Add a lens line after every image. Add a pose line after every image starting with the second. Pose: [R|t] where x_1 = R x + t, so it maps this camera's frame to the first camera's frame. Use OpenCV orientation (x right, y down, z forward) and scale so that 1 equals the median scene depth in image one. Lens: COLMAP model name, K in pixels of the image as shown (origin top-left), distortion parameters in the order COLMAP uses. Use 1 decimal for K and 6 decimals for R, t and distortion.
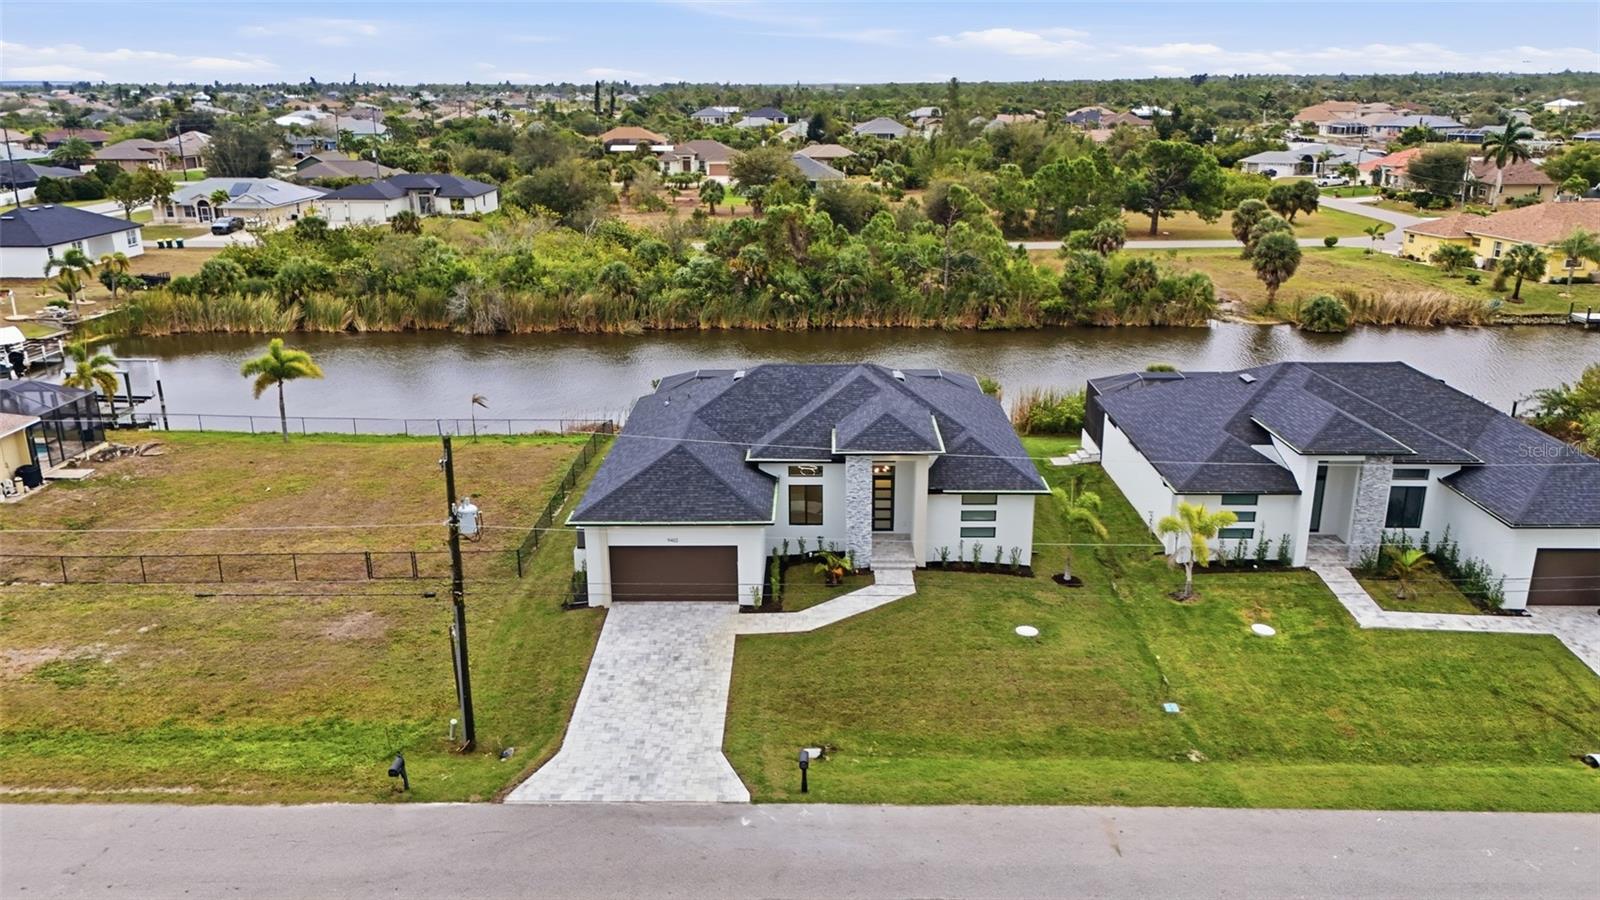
lens RADIAL K [[1163.8, 0, 802.4], [0, 1163.8, 452.2], [0, 0, 1]] dist [0.082907, -0.094372]
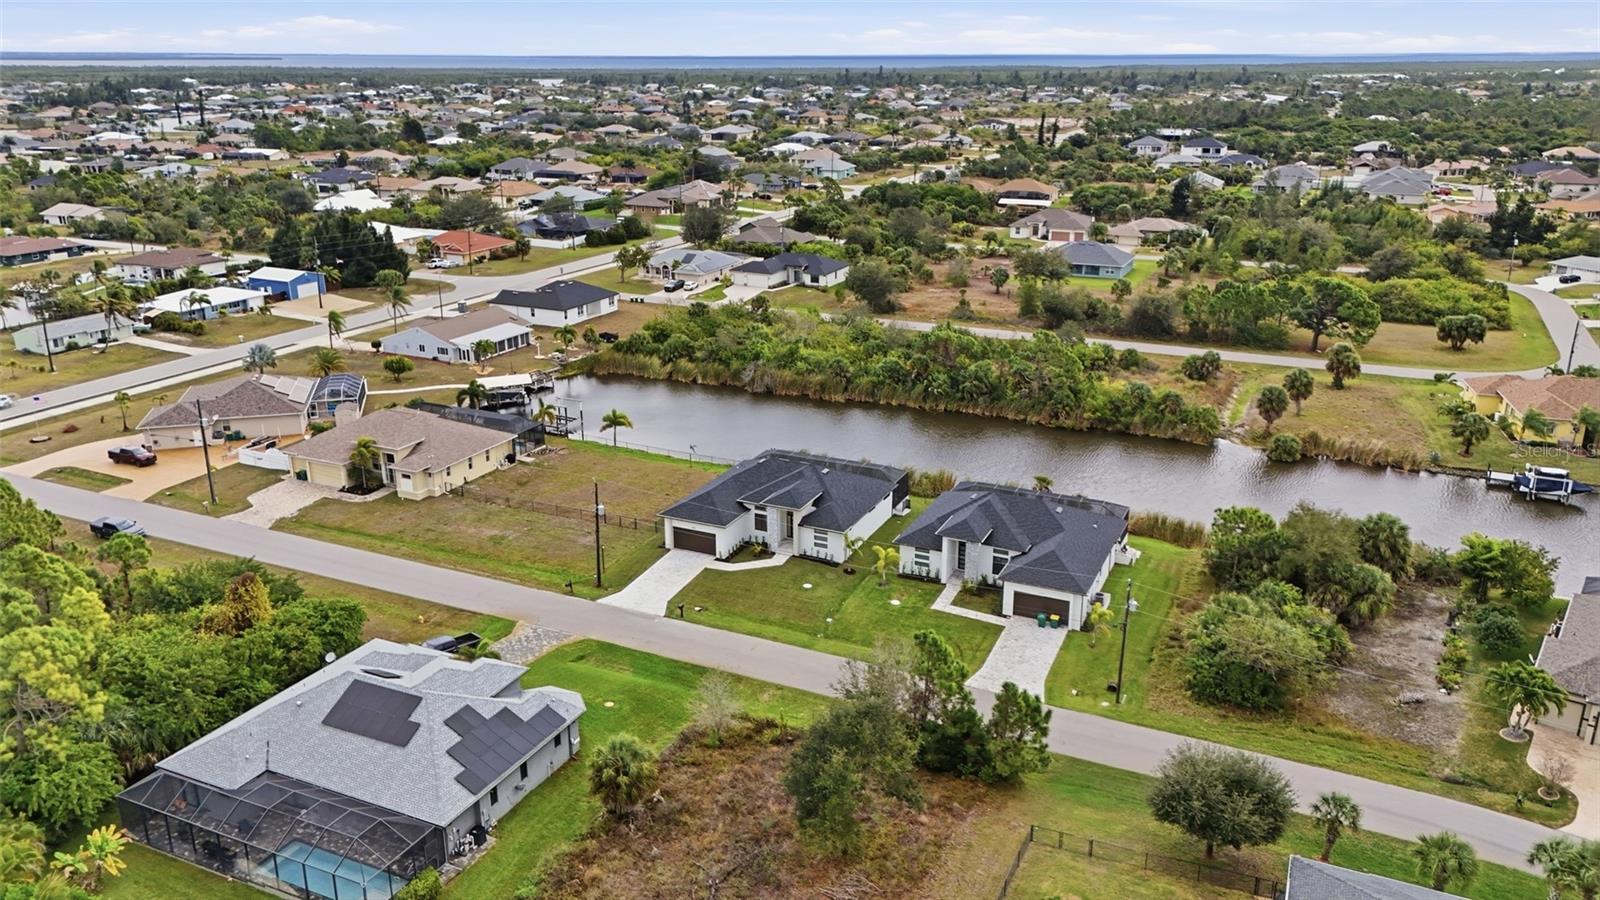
lens RADIAL K [[1163.8, 0, 802.4], [0, 1163.8, 452.2], [0, 0, 1]] dist [0.082907, -0.094372]
pose [[0.910223, 0.134977, -0.391504, 0.908608], [-0.126702, 0.990825, 0.047026, -0.200805], [0.394259, 0.006800, 0.918974, -1.058477]]
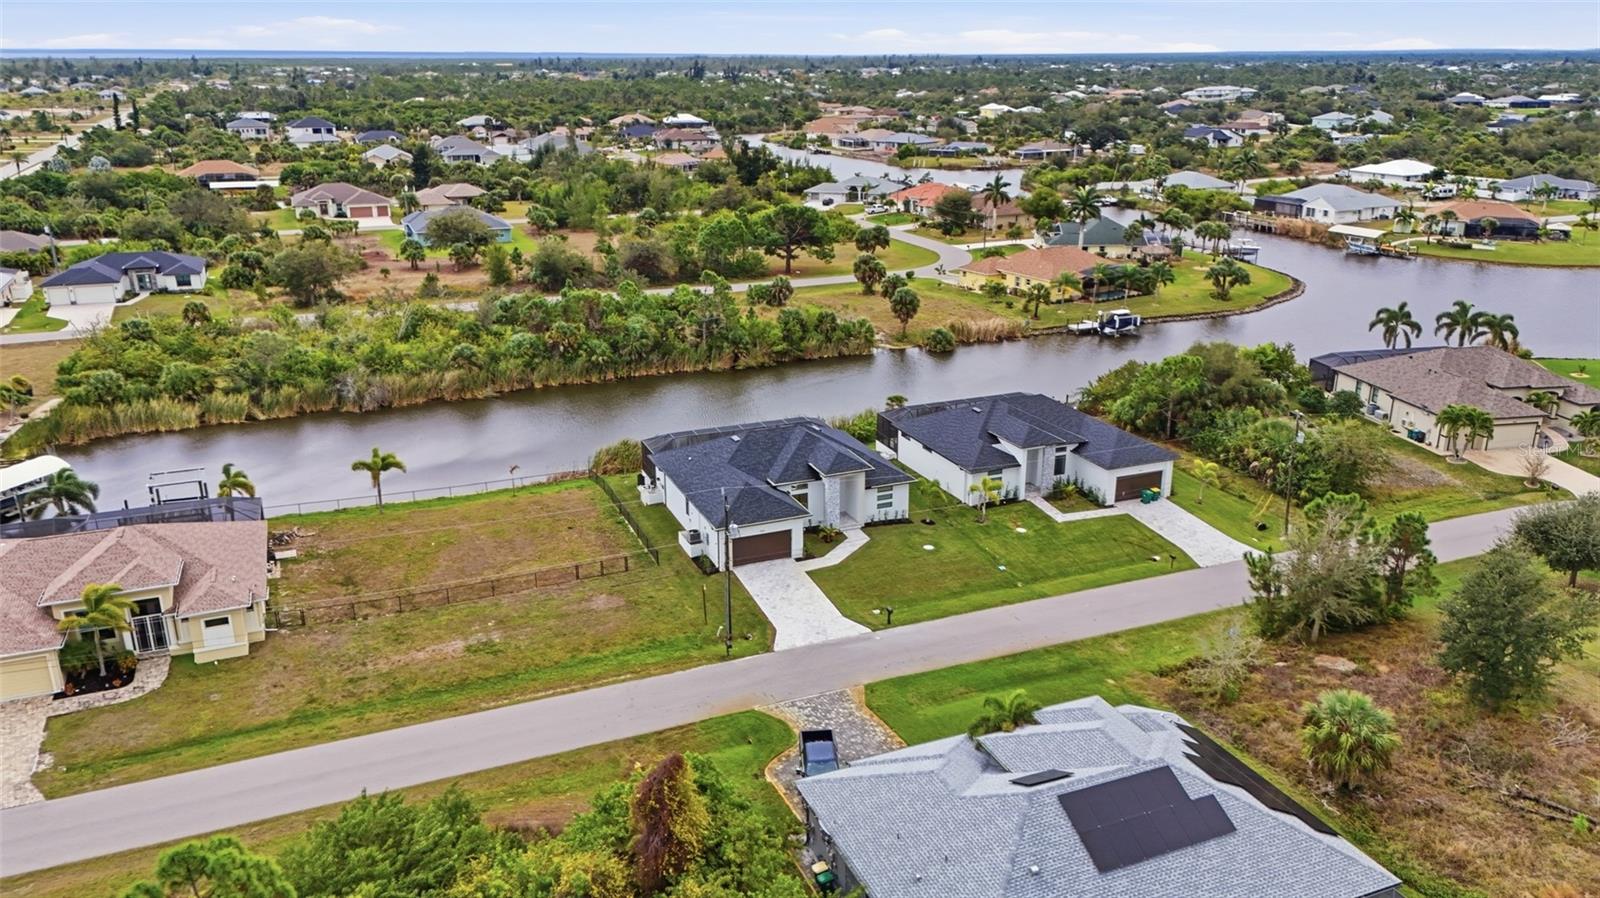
lens RADIAL K [[1163.8, 0, 802.4], [0, 1163.8, 451.2], [0, 0, 1]] dist [0.082907, -0.094372]
pose [[0.916123, -0.124328, 0.381132, -0.650461], [0.116637, 0.992230, 0.043315, -0.112706], [-0.383556, 0.004773, 0.923505, -0.703665]]
